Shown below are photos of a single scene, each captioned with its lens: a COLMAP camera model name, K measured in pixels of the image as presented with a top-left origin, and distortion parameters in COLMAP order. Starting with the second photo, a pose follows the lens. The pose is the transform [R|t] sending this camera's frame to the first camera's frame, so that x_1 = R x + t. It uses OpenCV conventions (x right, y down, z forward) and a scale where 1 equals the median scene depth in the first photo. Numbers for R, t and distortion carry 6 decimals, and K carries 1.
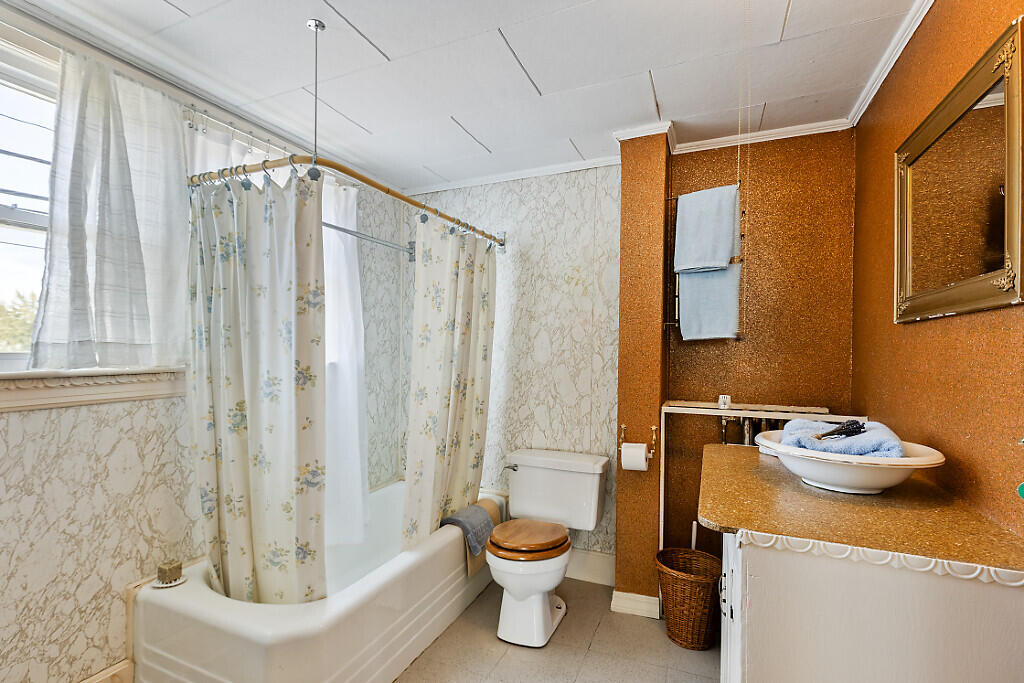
lens RADIAL K [[467.8, 0, 512.0], [0, 467.8, 341.5], [0, 0, 1]] dist [0.000564, 0.000084]
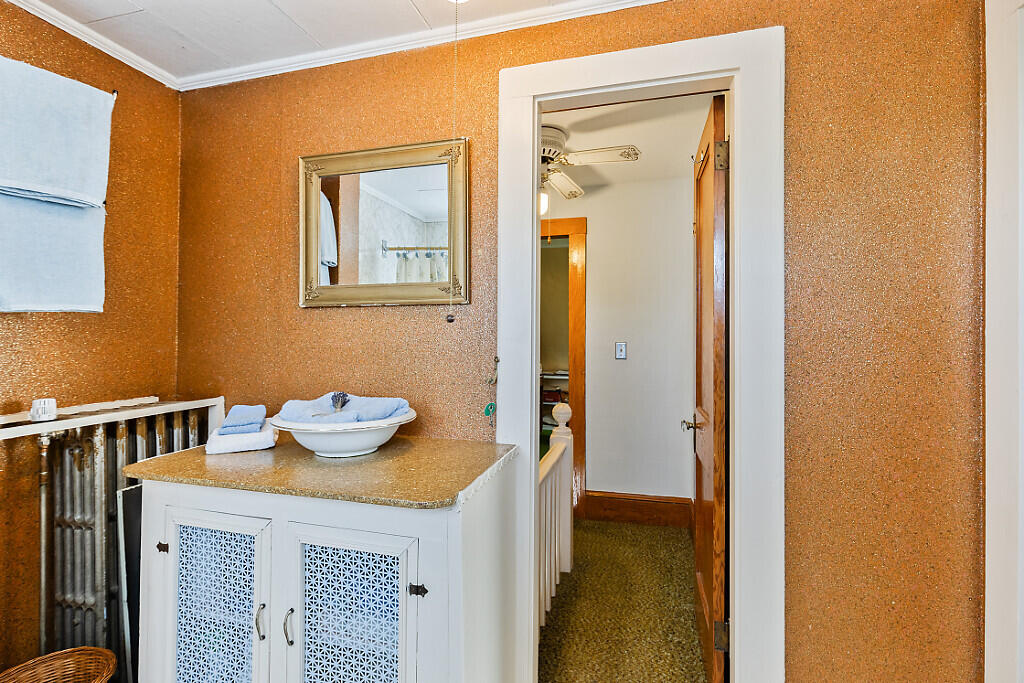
lens RADIAL K [[476.7, 0, 510.0], [0, 476.7, 325.2], [0, 0, 1]] dist [-0.000500, -0.000032]
pose [[-0.133984, 0.015090, 0.990869, -0.294725], [-0.022902, 0.999570, -0.018319, 0.010339], [-0.990719, -0.025147, -0.133580, 0.472463]]
